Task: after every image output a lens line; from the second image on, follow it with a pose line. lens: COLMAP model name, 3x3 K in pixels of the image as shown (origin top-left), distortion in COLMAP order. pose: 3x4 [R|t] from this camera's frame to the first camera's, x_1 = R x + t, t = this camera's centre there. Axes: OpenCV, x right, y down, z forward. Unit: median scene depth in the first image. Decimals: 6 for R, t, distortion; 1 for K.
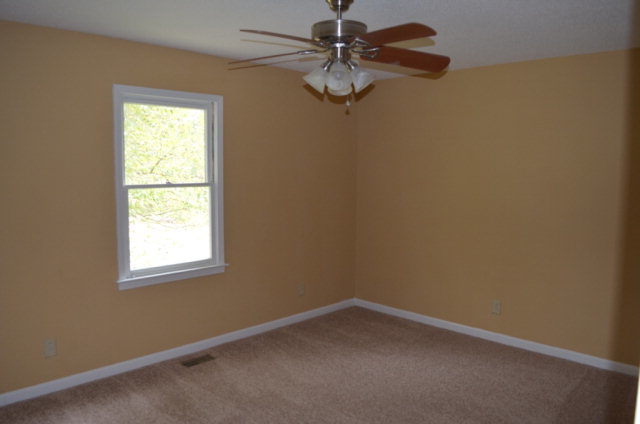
lens RADIAL K [[602.2, 0, 320.0], [0, 602.2, 212.0], [0, 0, 1]] dist [0.007961, -0.000234]
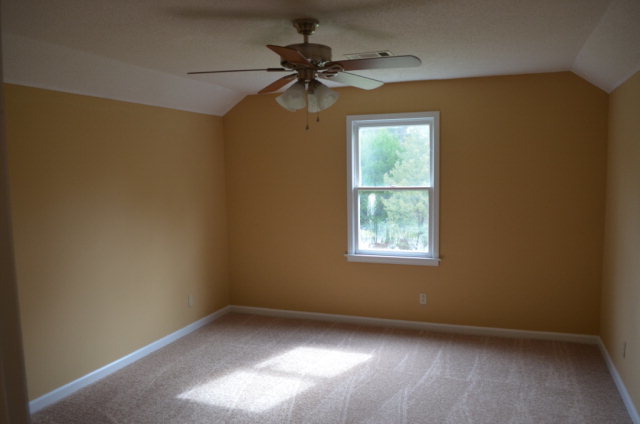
lens RADIAL K [[491.7, 0, 320.0], [0, 491.7, 212.0], [0, 0, 1]] dist [-0.002789, -0.000029]
pose [[0.429835, 0.076401, -0.899669, 0.675534], [-0.068894, 0.996284, 0.051691, -0.043003], [0.900275, 0.039764, 0.433502, 0.458033]]
